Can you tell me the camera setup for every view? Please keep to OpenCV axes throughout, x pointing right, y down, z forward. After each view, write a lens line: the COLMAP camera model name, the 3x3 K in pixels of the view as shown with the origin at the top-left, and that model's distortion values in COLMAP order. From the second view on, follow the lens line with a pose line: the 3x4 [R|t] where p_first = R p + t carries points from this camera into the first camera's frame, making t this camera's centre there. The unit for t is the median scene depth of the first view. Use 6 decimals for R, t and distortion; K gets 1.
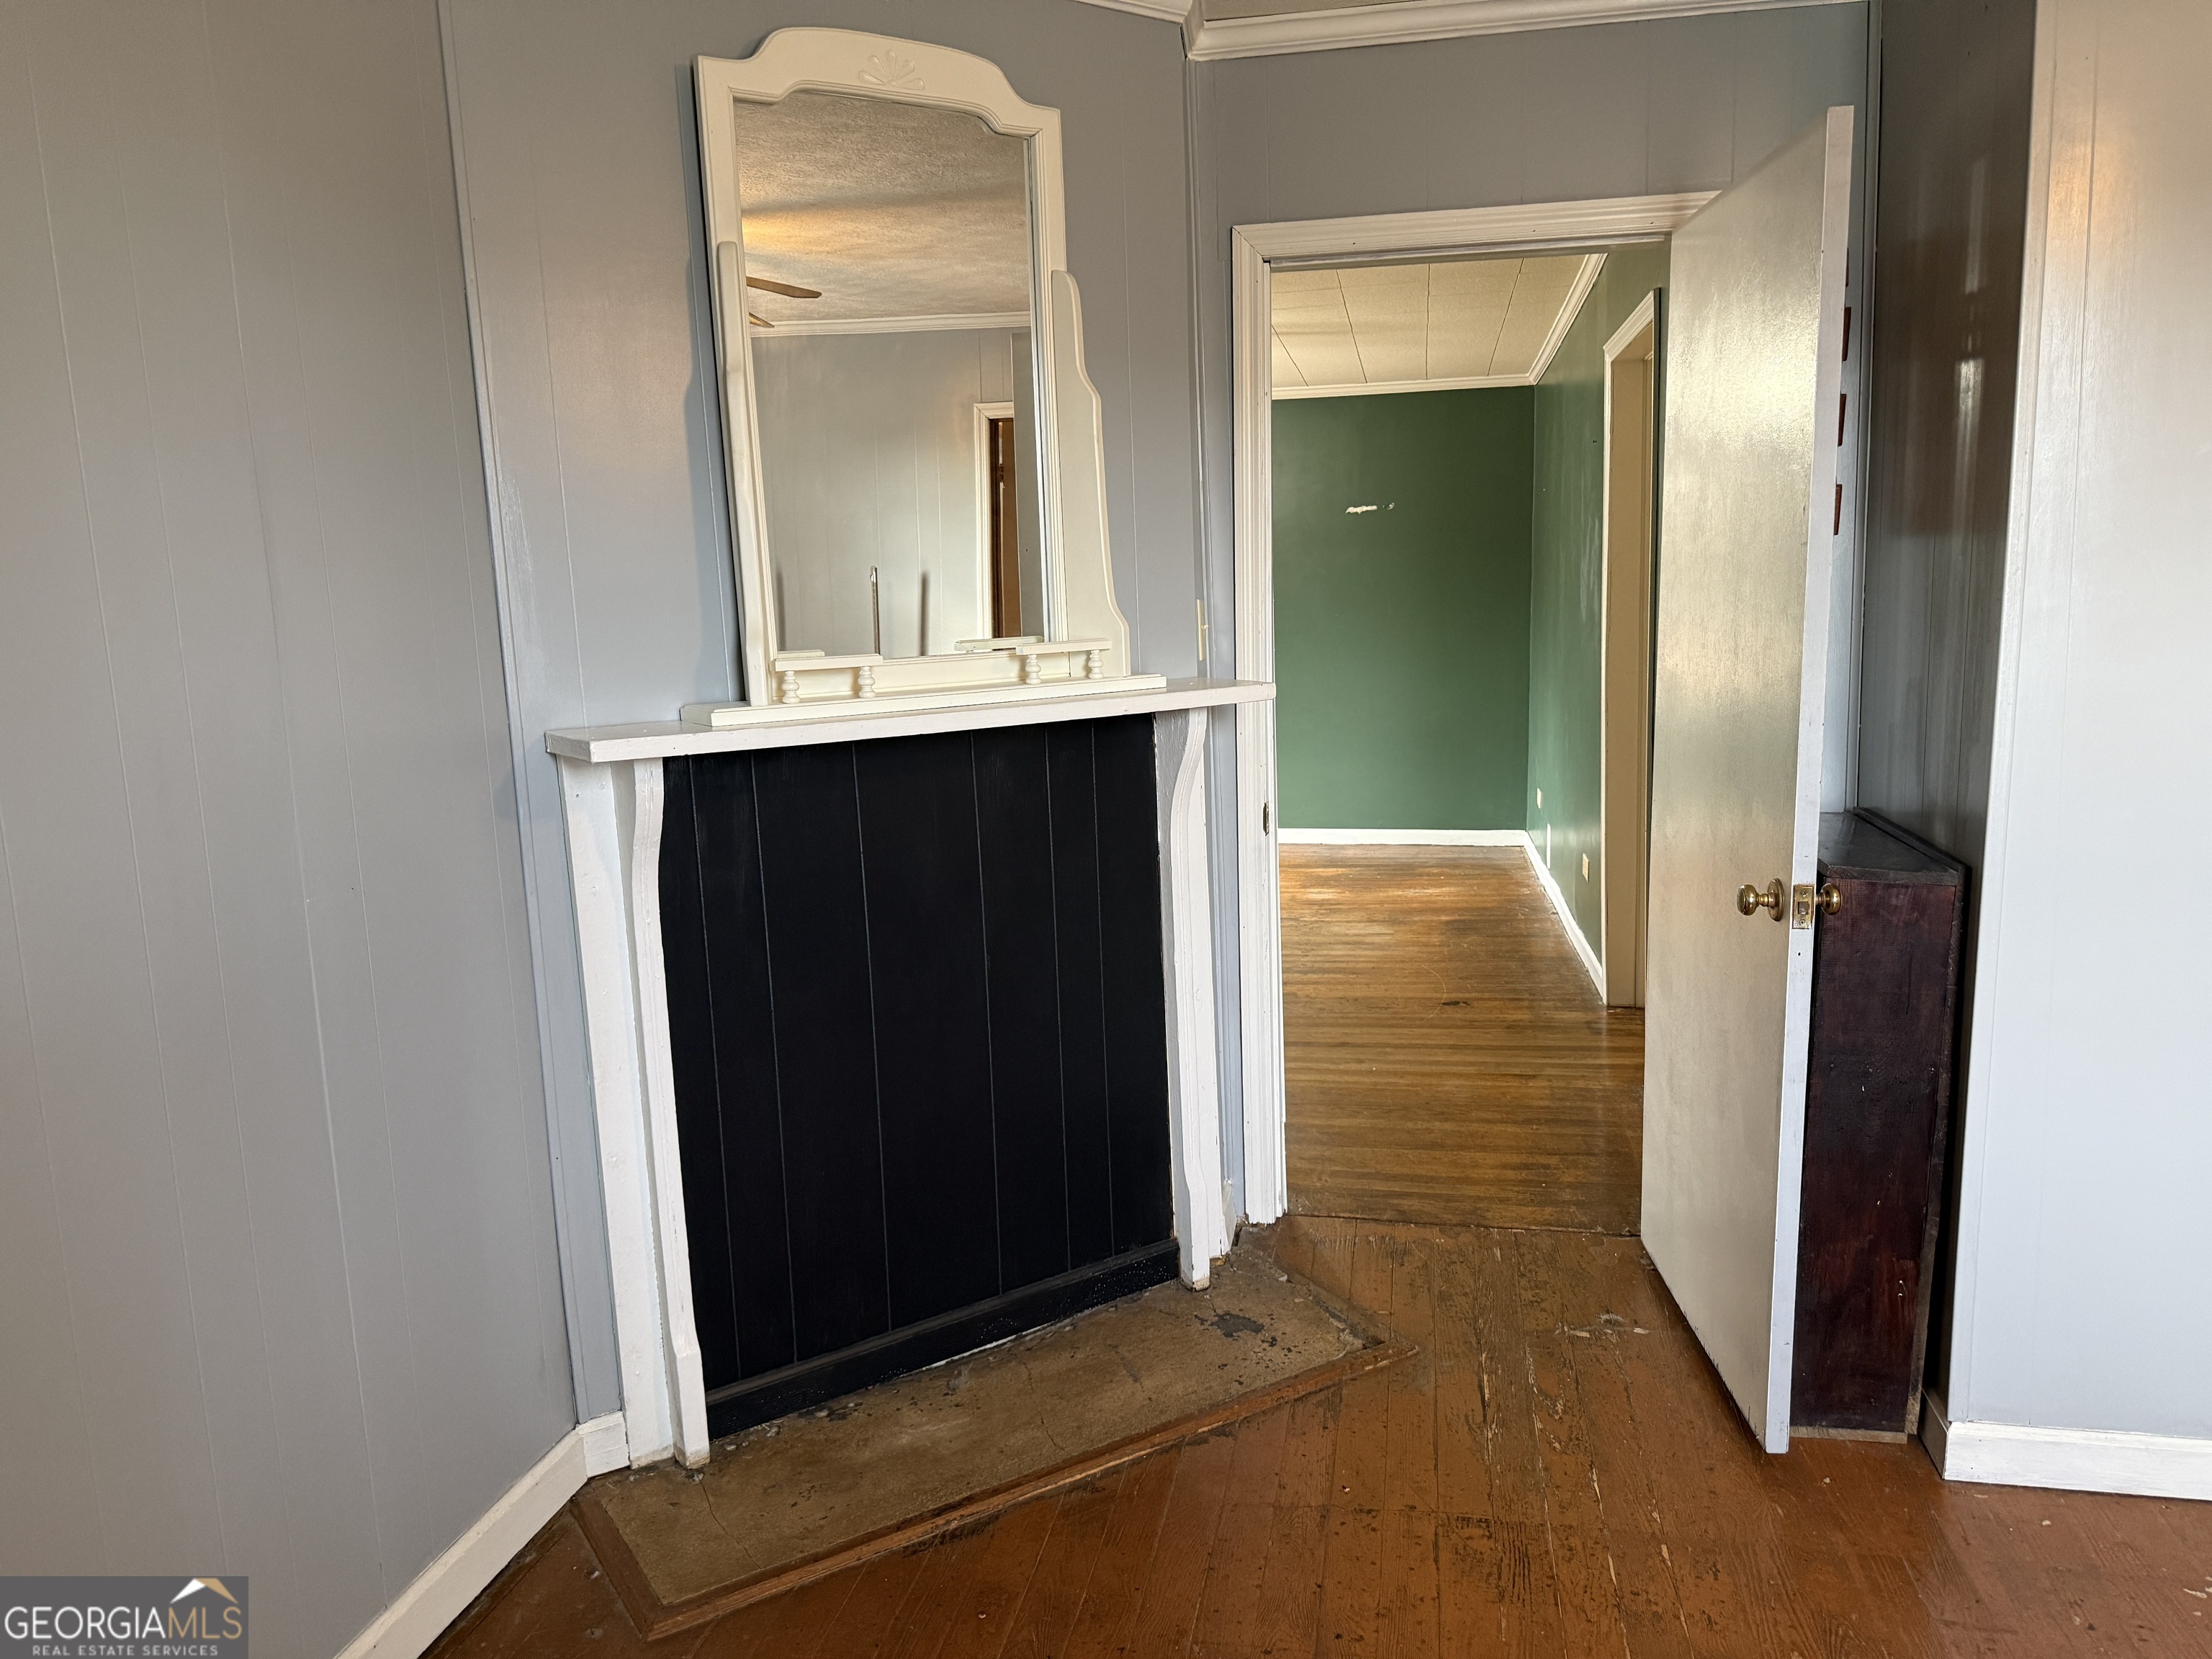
lens RADIAL K [[1548.9, 0, 1108.2], [0, 1548.9, 832.2], [0, 0, 1]] dist [0.125028, -0.189640]
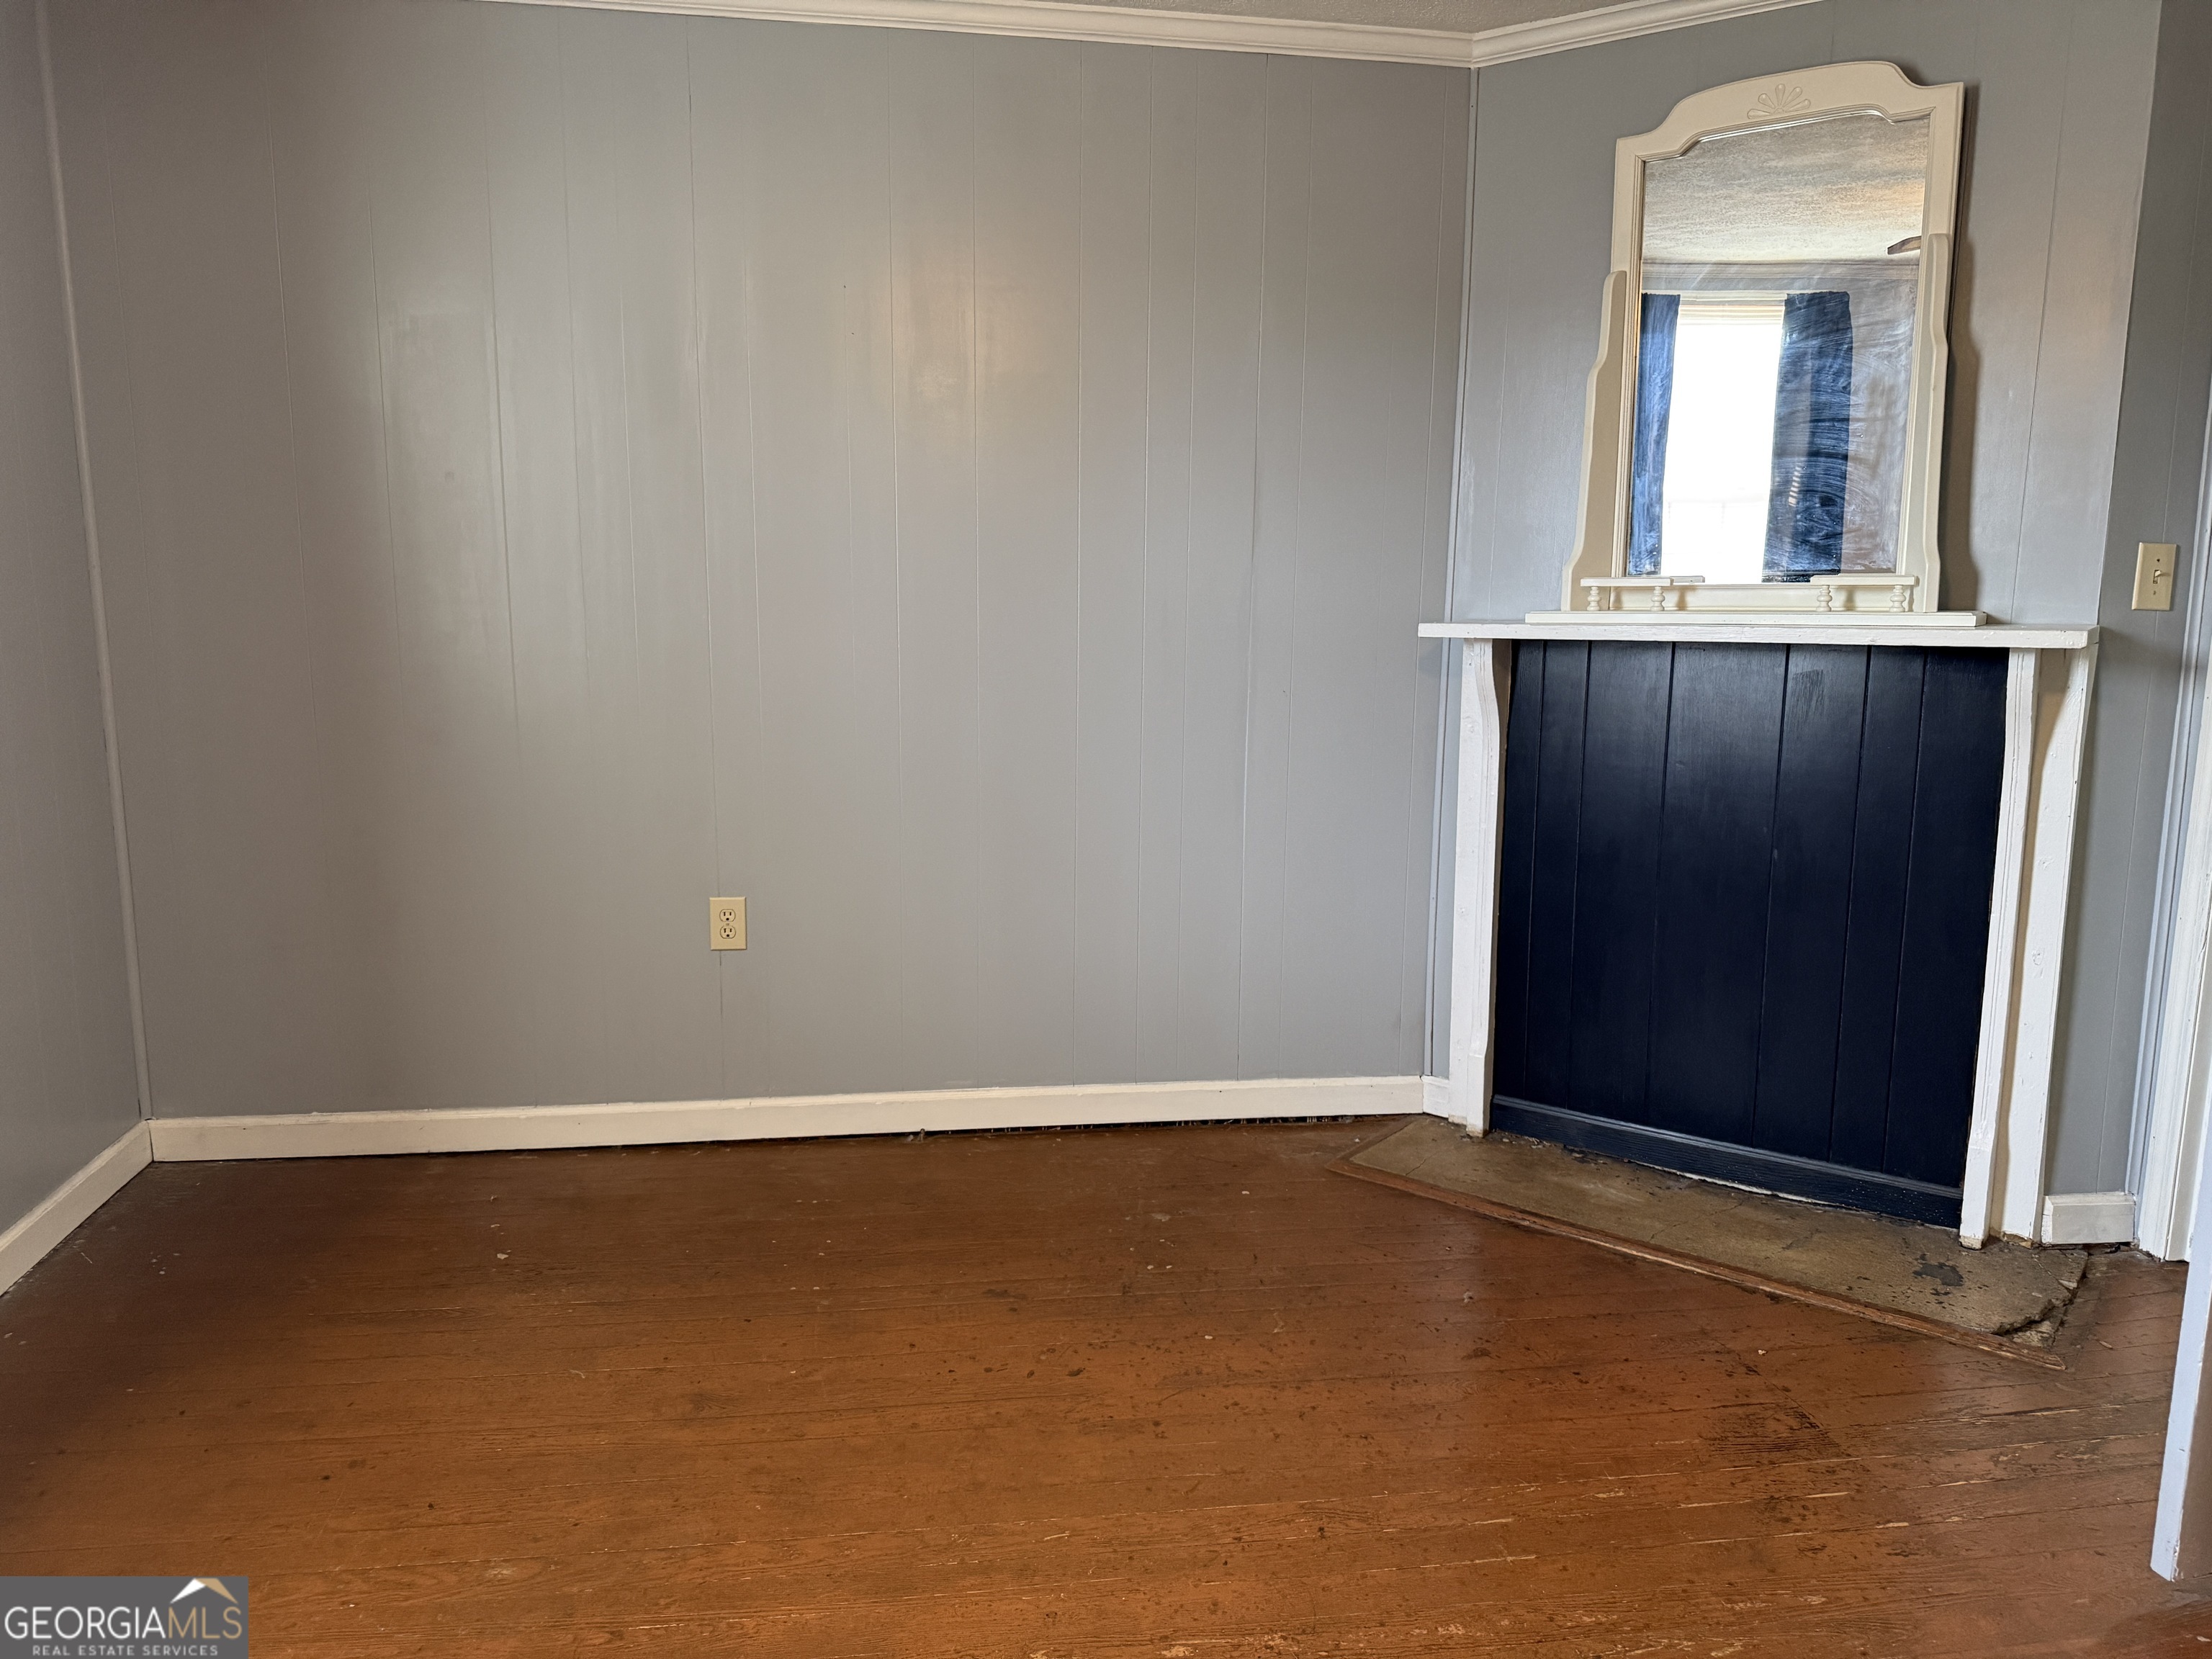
lens RADIAL K [[1562.9, 0, 1103.5], [0, 1562.9, 834.4], [0, 0, 1]] dist [0.038563, -0.033488]
pose [[0.335652, 0.186814, -0.923276, 0.902825], [-0.156602, 0.977564, 0.140867, -0.018072], [0.928878, 0.097305, 0.357377, 0.141378]]
